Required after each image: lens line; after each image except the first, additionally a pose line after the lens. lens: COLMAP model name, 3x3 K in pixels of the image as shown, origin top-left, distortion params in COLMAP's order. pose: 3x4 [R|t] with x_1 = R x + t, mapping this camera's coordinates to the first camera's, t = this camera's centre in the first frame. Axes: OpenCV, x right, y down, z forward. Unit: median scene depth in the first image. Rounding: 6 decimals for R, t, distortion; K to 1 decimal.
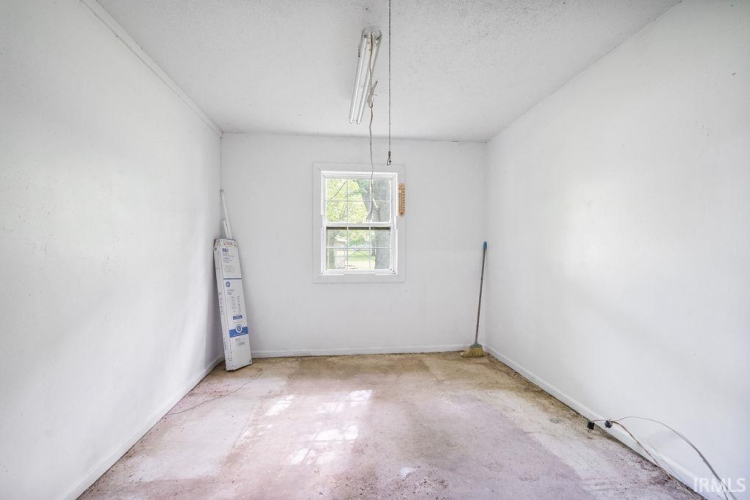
lens RADIAL K [[342.9, 0, 374.6], [0, 342.9, 250.8], [0, 0, 1]] dist [-0.003676, 0.000295]
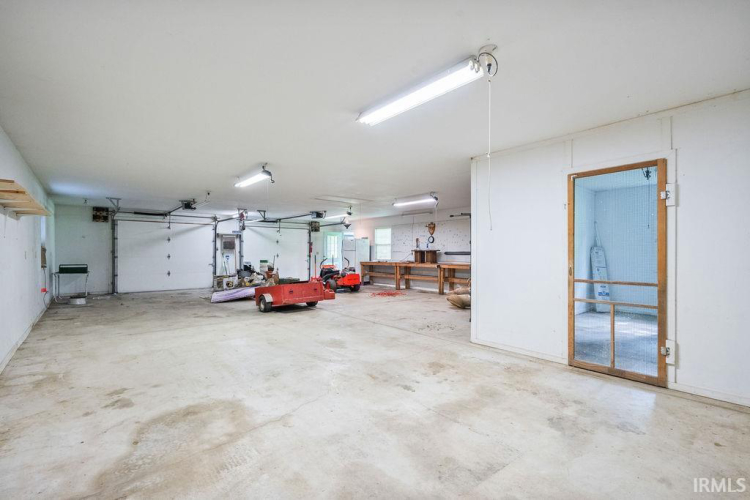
lens RADIAL K [[342.9, 0, 374.9], [0, 342.9, 252.9], [0, 0, 1]] dist [-0.003676, 0.000295]
pose [[0.541729, 0.004887, -0.840539, 0.529261], [-0.014251, 0.999893, -0.003371, 0.025613], [0.840432, 0.013804, 0.541740, -1.142246]]
